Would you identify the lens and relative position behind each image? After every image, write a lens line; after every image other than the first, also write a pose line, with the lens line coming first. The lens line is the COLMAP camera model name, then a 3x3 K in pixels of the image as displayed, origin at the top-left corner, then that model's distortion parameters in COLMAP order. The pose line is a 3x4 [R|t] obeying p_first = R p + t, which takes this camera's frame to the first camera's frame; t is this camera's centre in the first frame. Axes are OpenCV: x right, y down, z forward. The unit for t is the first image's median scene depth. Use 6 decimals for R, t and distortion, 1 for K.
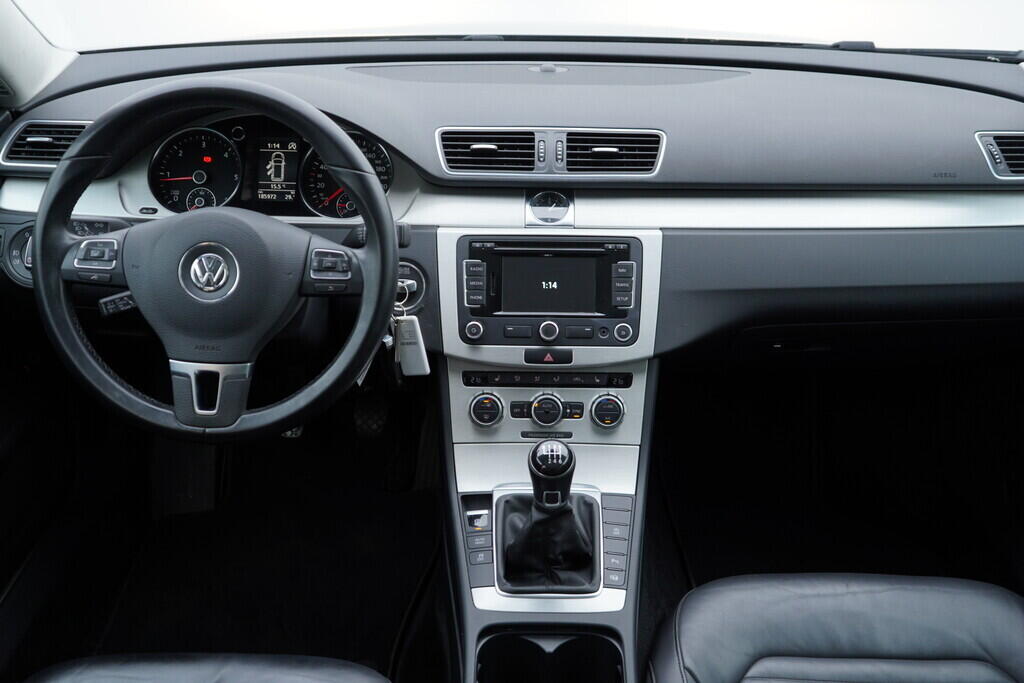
lens RADIAL K [[1059.0, 0, 513.4], [0, 1059.0, 340.5], [0, 0, 1]] dist [-0.004666, 0.000000]
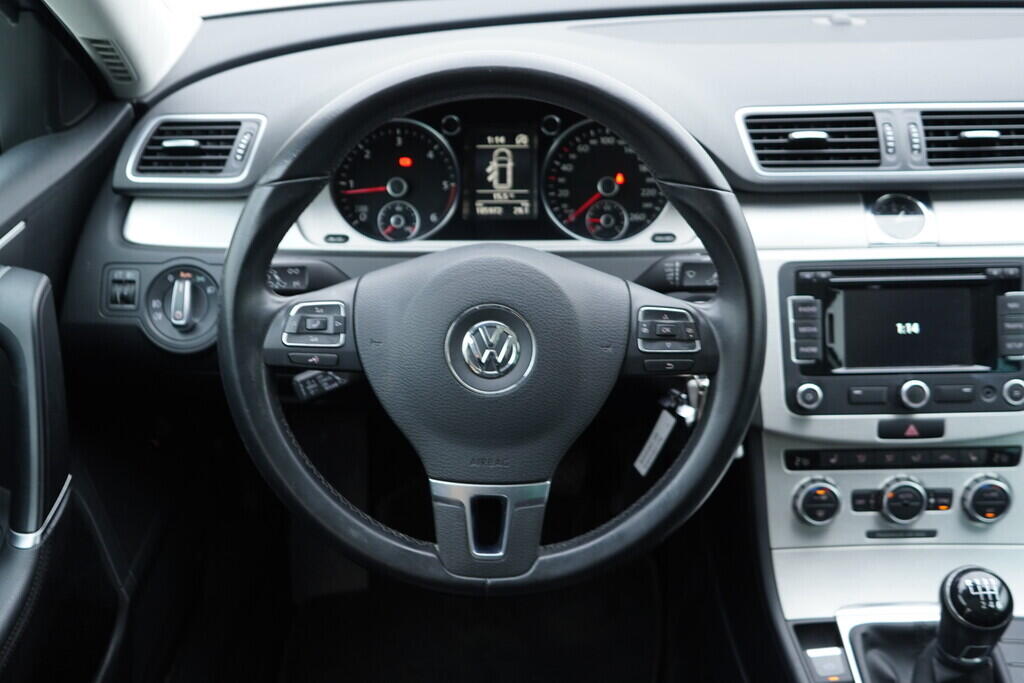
lens RADIAL K [[1059.0, 0, 513.4], [0, 1059.0, 344.3], [0, 0, 1]] dist [-0.004666, 0.000000]
pose [[0.999538, -0.029727, -0.006287, -0.227410], [0.029986, 0.998483, 0.046173, -0.082438], [0.004904, -0.046340, 0.998914, 0.287081]]
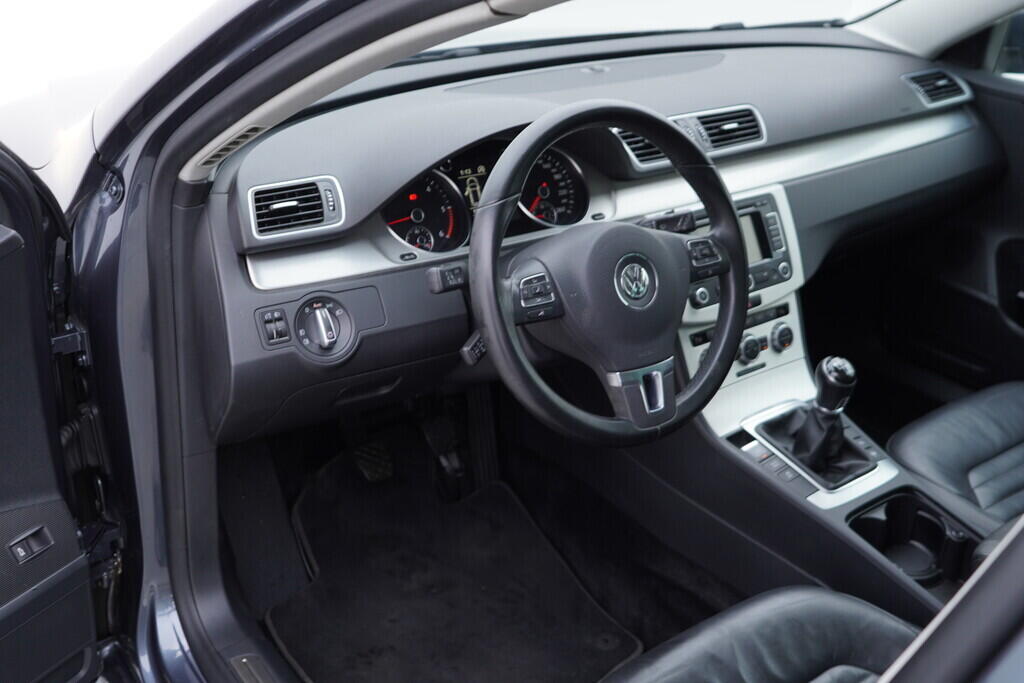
lens RADIAL K [[1059.0, 0, 511.3], [0, 1059.0, 346.8], [0, 0, 1]] dist [-0.004666, 0.000000]
pose [[0.798795, -0.254710, 0.545022, -0.829097], [0.253364, 0.964120, 0.079236, -0.098499], [-0.545649, 0.074796, 0.834670, 0.160190]]
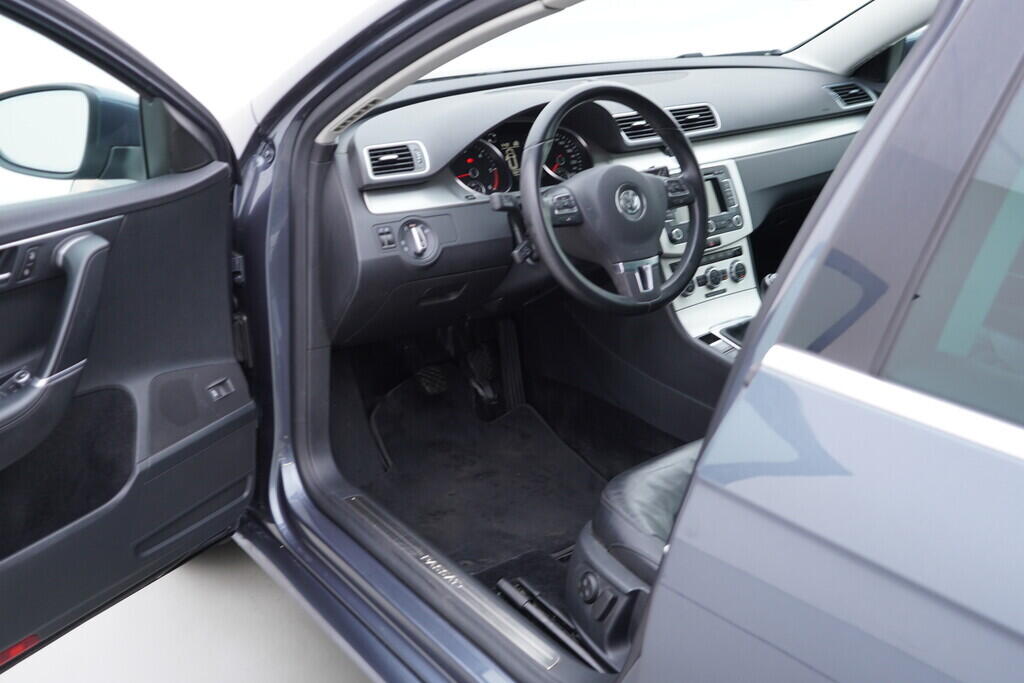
lens RADIAL K [[1059.0, 0, 511.1], [0, 1059.0, 341.4], [0, 0, 1]] dist [-0.004666, 0.000000]
pose [[0.783900, -0.231822, 0.575985, -1.158188], [0.276749, 0.960889, 0.010090, 0.057880], [-0.555797, 0.151494, 0.817398, -0.121802]]
